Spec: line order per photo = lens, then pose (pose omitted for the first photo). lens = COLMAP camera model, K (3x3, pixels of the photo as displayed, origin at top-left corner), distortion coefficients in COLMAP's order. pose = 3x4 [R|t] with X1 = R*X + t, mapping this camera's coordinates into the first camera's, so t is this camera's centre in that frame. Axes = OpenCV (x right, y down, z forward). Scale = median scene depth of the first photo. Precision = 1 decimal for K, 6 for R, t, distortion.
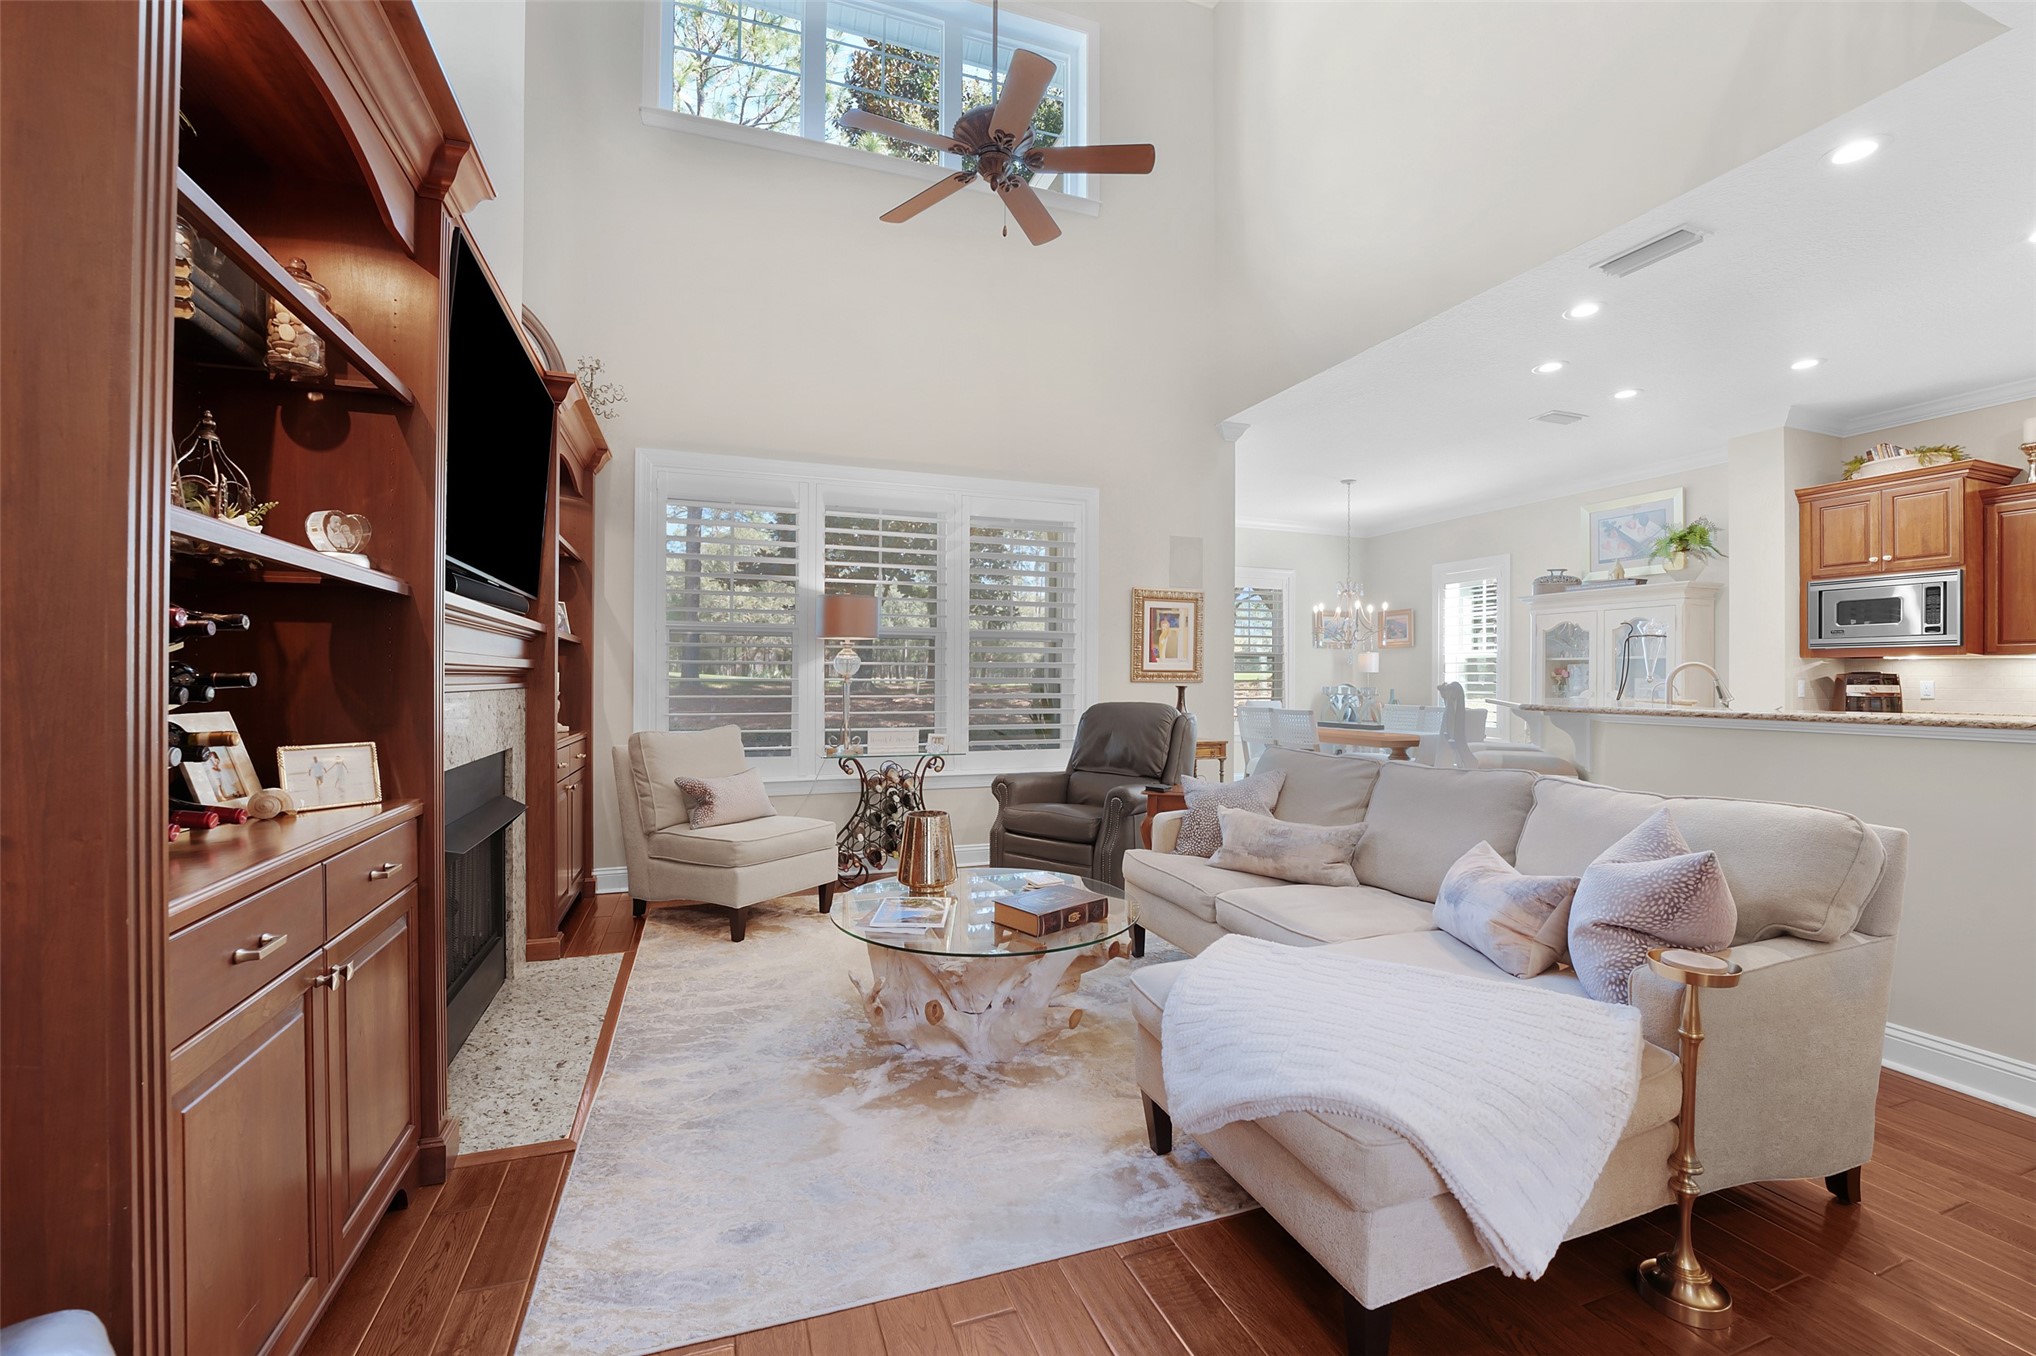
lens RADIAL K [[837.4, 0, 1016.5], [0, 837.4, 685.0], [0, 0, 1]] dist [-0.020279, 0.000444]
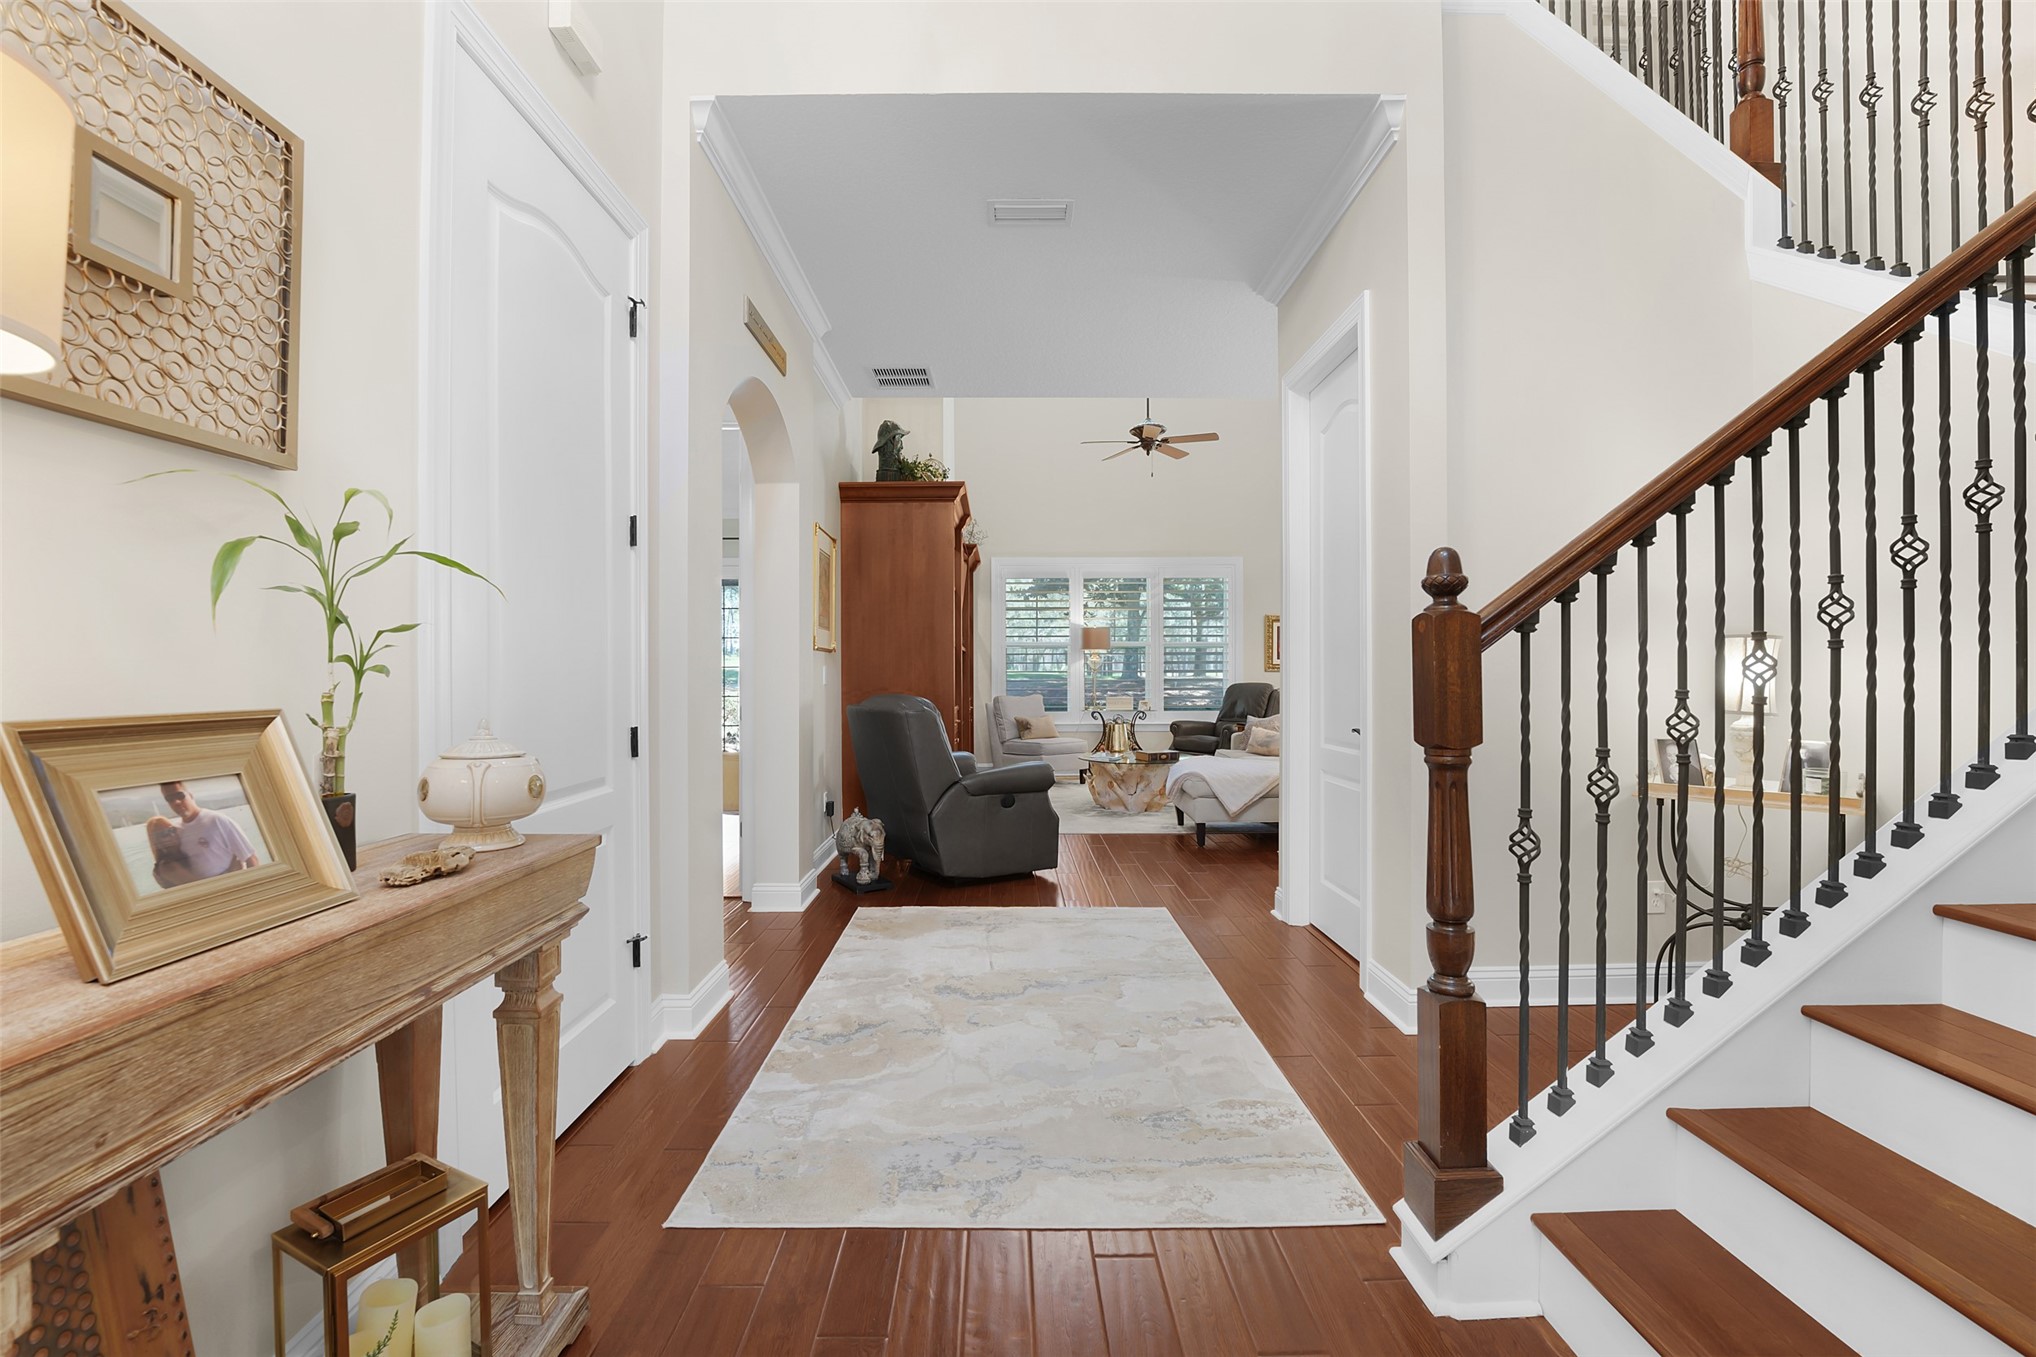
lens RADIAL K [[837.4, 0, 1013.8], [0, 837.4, 676.1], [0, 0, 1]] dist [-0.020279, 0.000444]
pose [[0.943249, -0.007889, -0.331993, 0.260968], [0.007056, 0.999968, -0.003713, 0.010024], [0.332012, 0.001159, 0.943274, -0.876281]]
